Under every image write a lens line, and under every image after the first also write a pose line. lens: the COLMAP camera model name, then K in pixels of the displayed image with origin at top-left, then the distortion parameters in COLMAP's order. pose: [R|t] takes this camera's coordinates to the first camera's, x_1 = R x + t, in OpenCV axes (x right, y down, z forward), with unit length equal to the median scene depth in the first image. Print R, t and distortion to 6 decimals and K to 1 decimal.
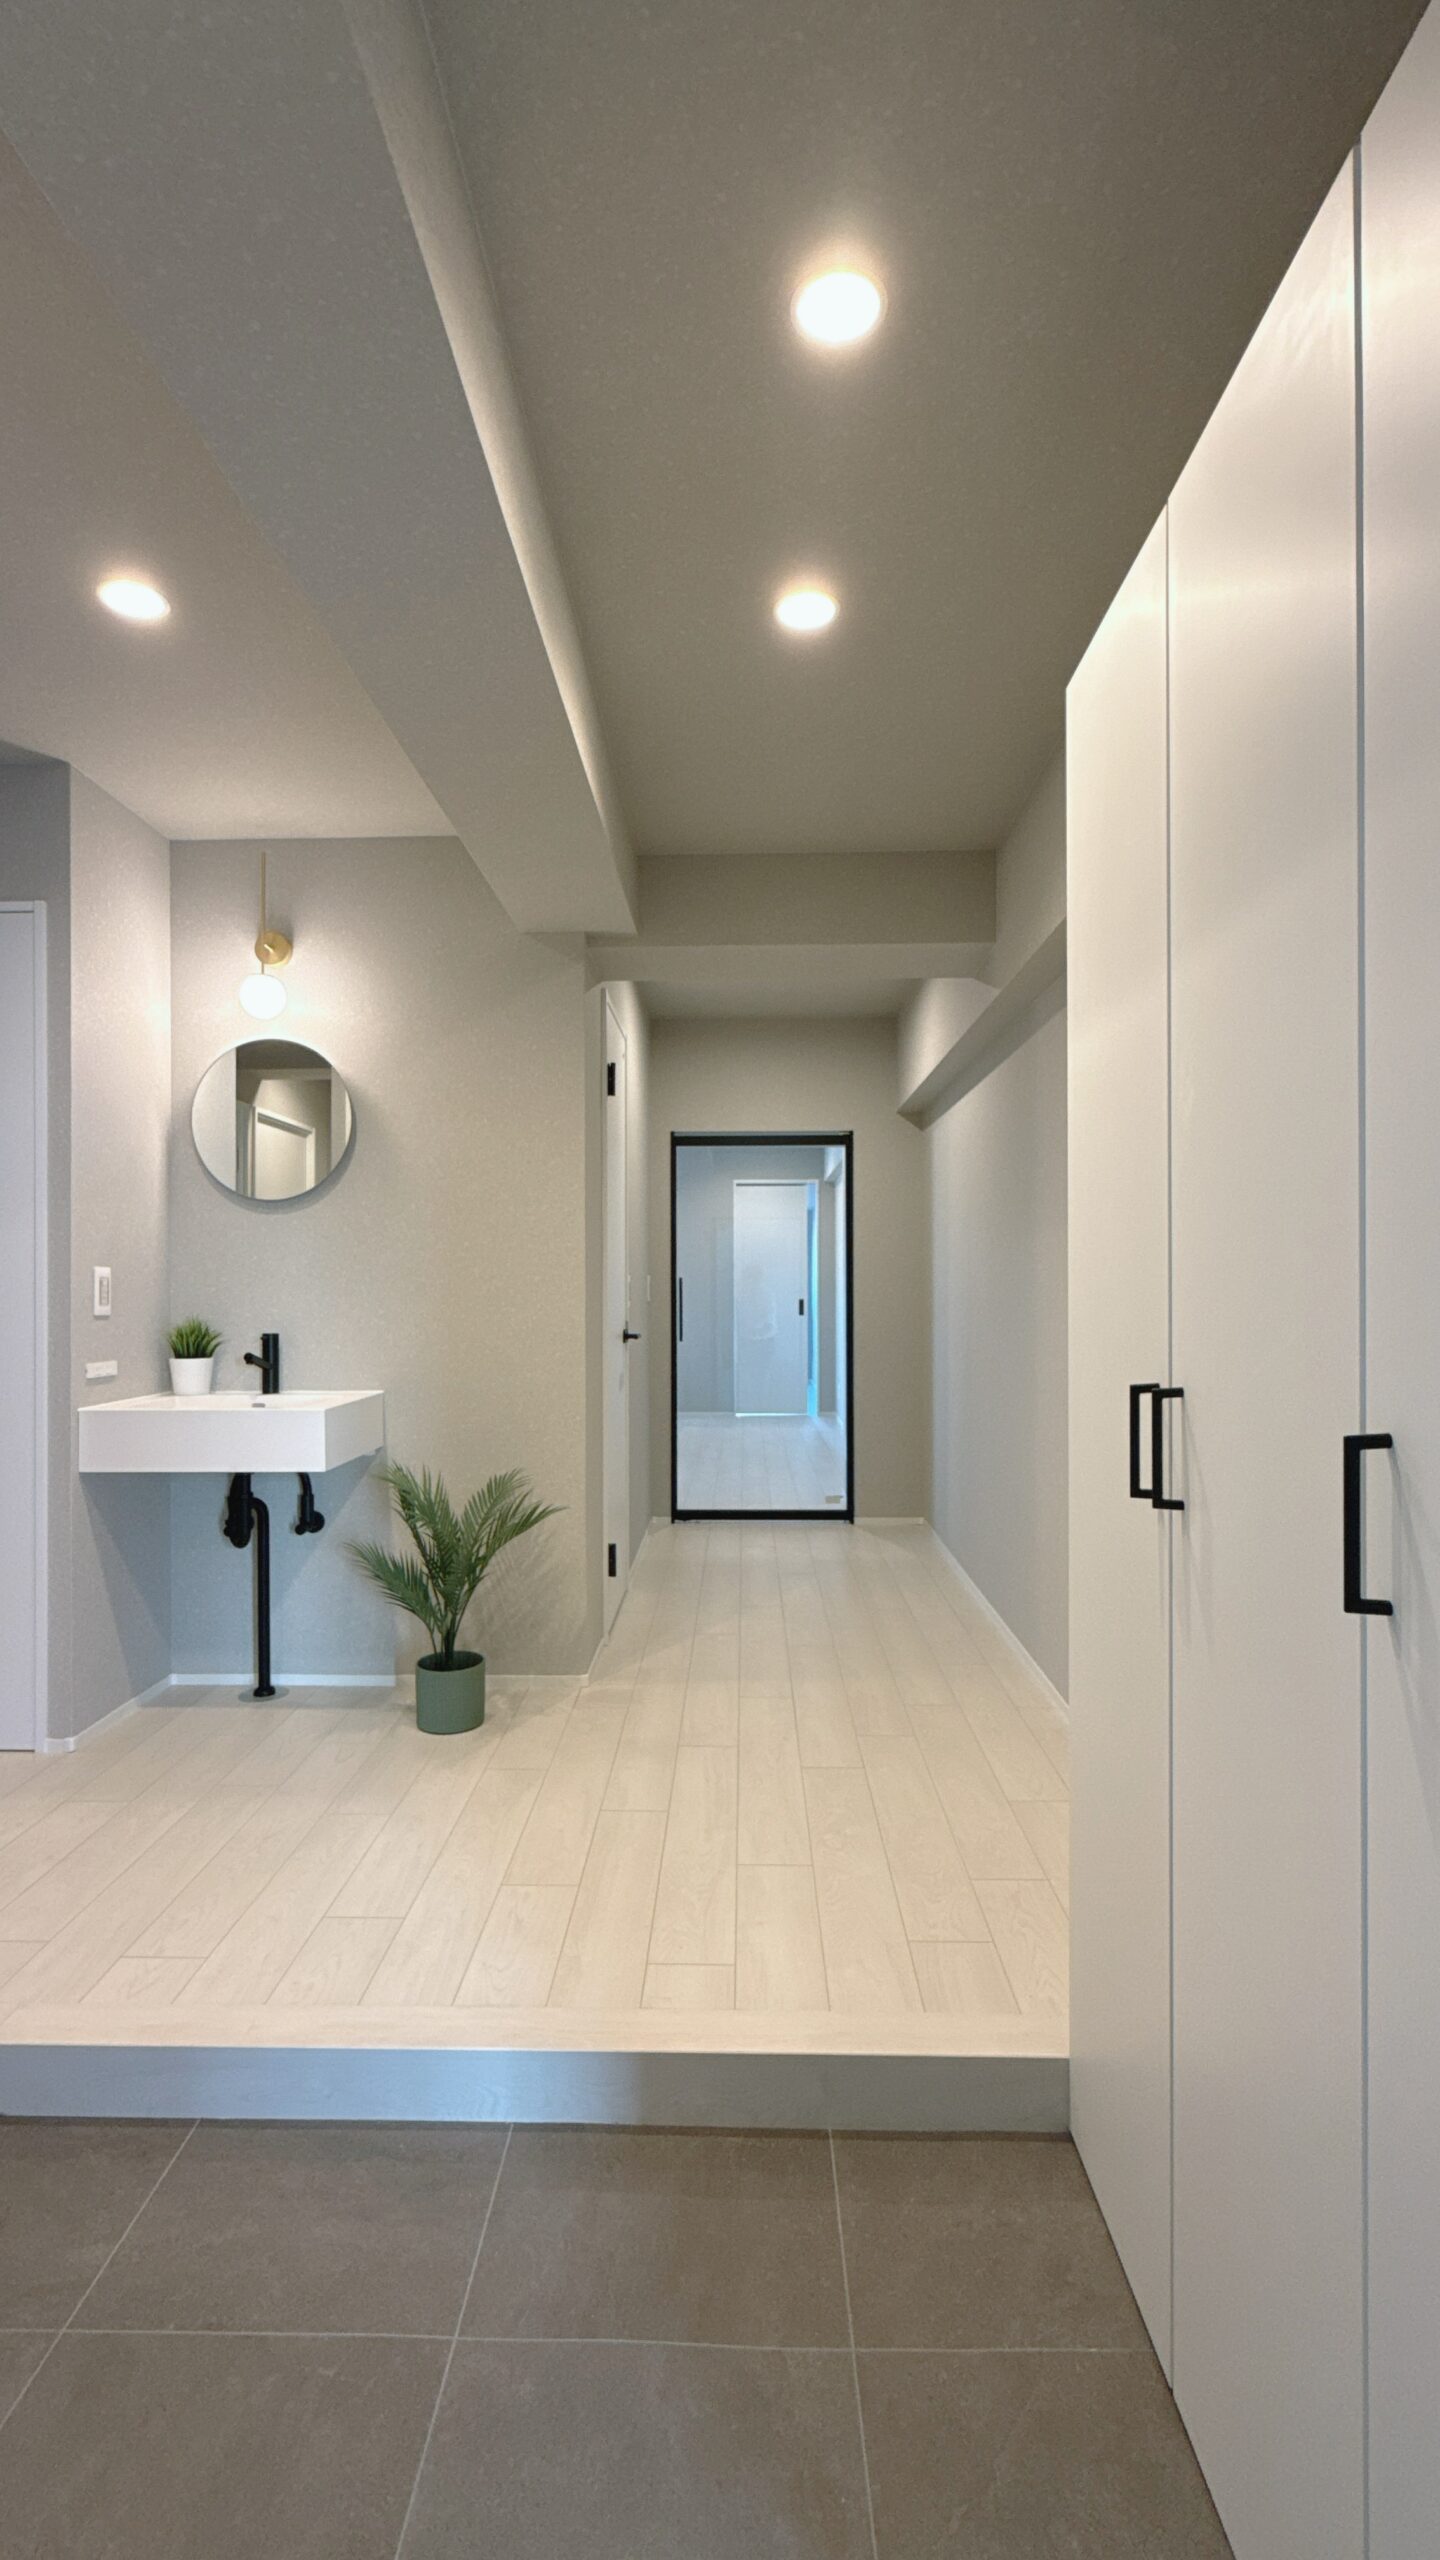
lens RADIAL K [[1138.6, 0, 715.3], [0, 1138.6, 1282.9], [0, 0, 1]] dist [0.003522, 0.001102]
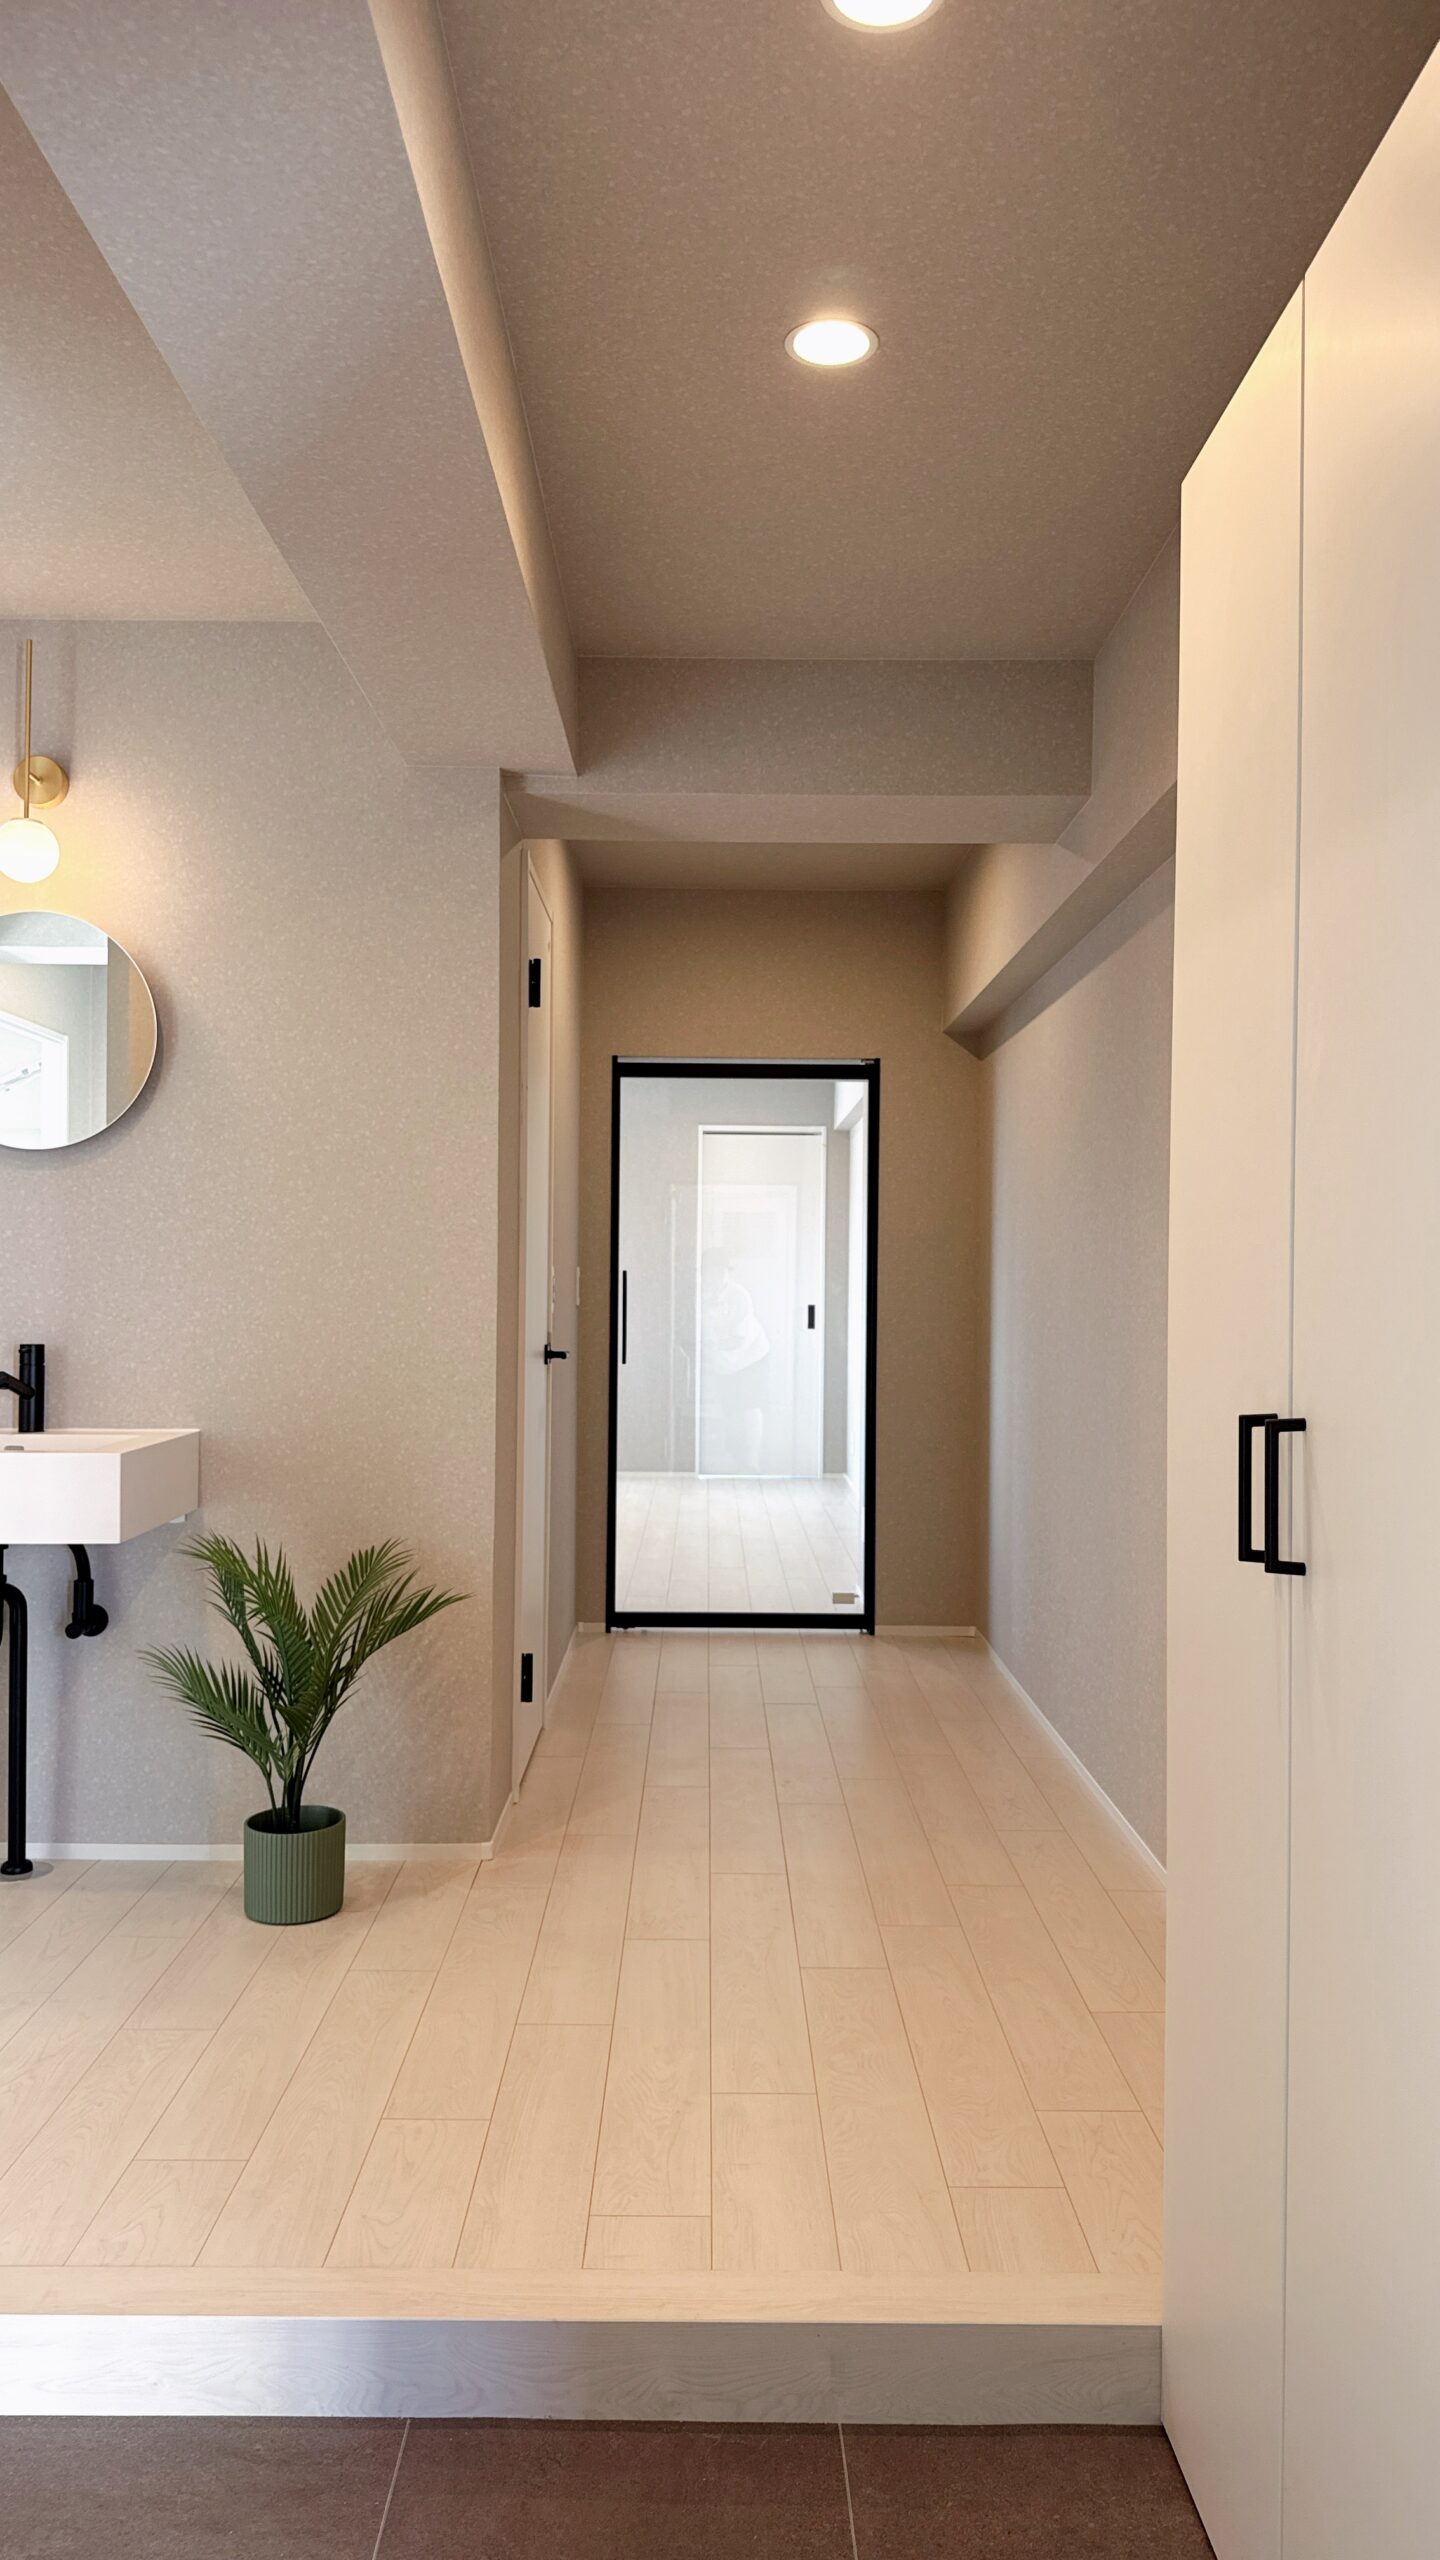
lens RADIAL K [[1800.1, 0, 717.3], [0, 1800.1, 1277.0], [0, 0, 1]] dist [0.035854, -0.032768]
pose [[0.999291, 0.012904, 0.035368, -0.019117], [-0.012830, 0.999915, -0.002310, 0.001098], [-0.035395, 0.001854, 0.999372, -0.111063]]
